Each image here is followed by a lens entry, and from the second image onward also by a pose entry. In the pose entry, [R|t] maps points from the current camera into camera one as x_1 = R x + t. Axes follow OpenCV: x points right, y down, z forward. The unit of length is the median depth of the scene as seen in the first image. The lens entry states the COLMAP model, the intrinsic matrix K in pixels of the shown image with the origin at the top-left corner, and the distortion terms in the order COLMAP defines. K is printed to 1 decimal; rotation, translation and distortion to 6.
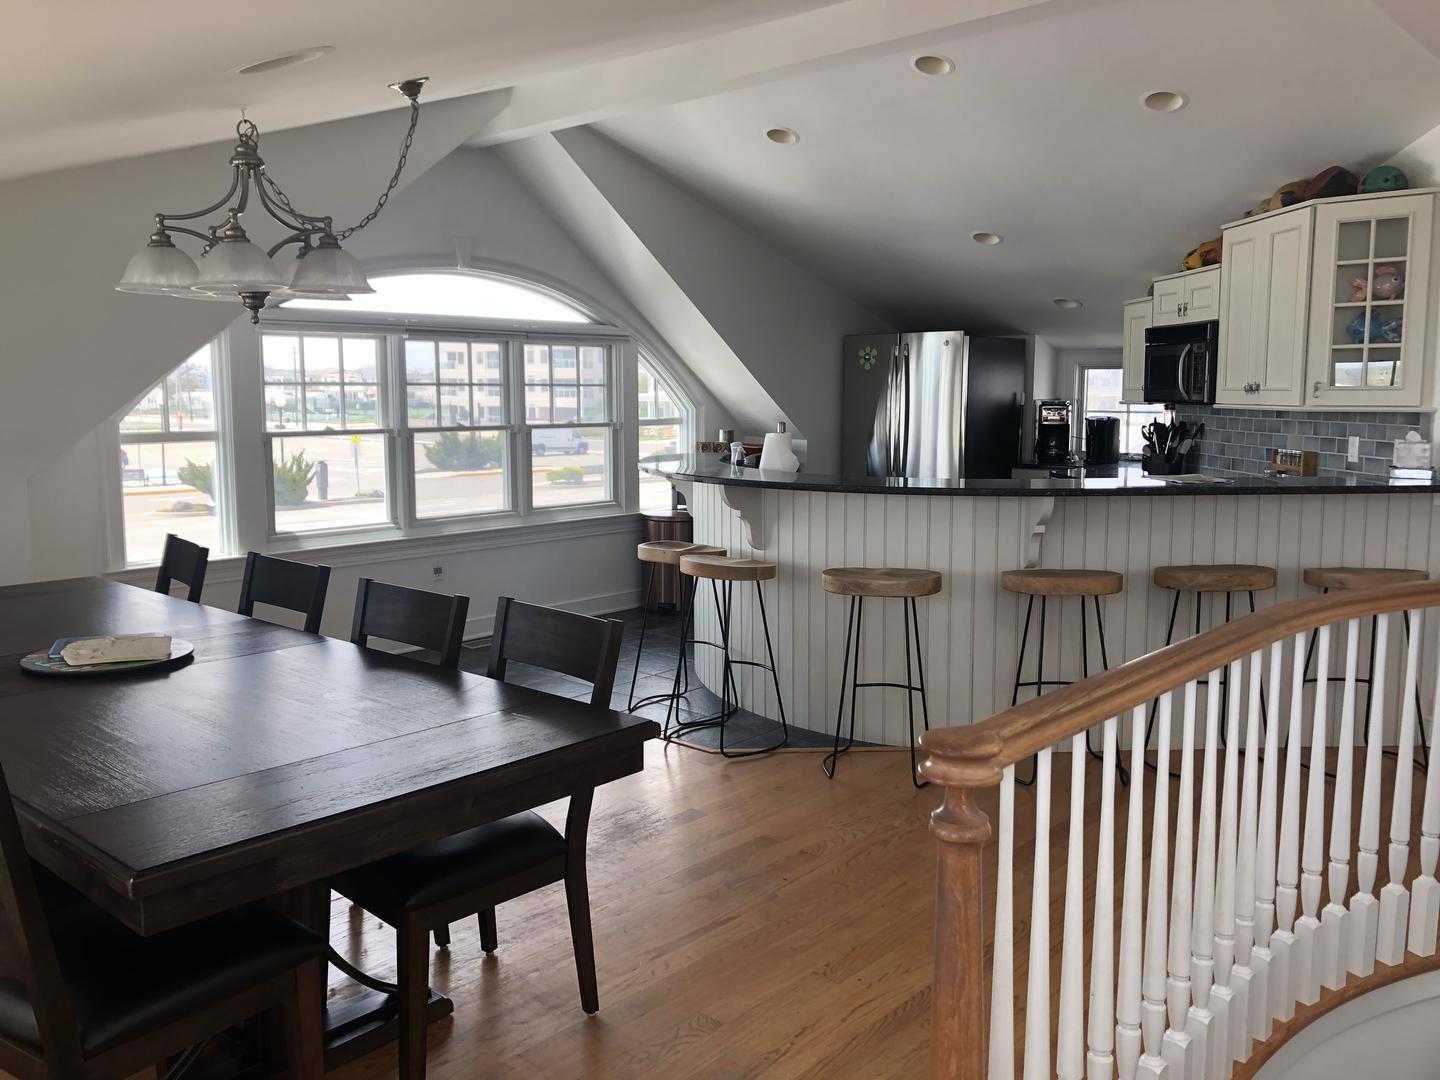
lens RADIAL K [[1180.8, 0, 722.4], [0, 1180.8, 537.8], [0, 0, 1]] dist [-0.003034, 0.000318]
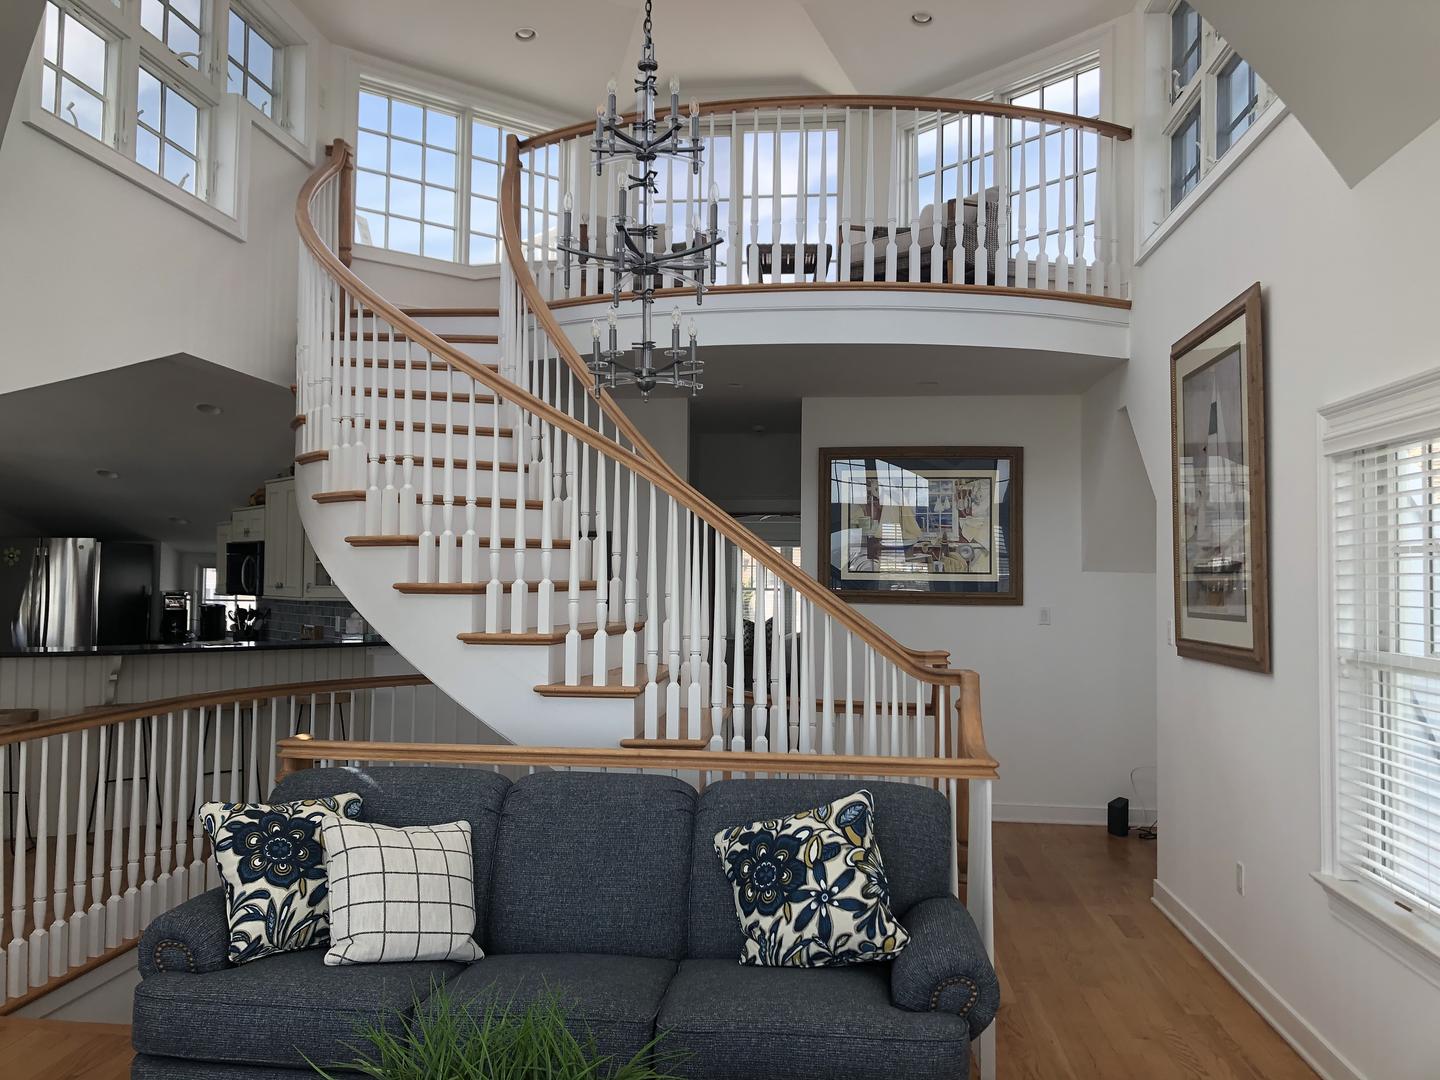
lens RADIAL K [[1180.8, 0, 720.1], [0, 1180.8, 527.8], [0, 0, 1]] dist [-0.003034, 0.000318]
pose [[0.811237, 0.036921, 0.583550, 0.003985], [0.060183, 0.987432, -0.146139, 0.045745], [-0.581612, 0.153673, 0.798819, -0.449449]]
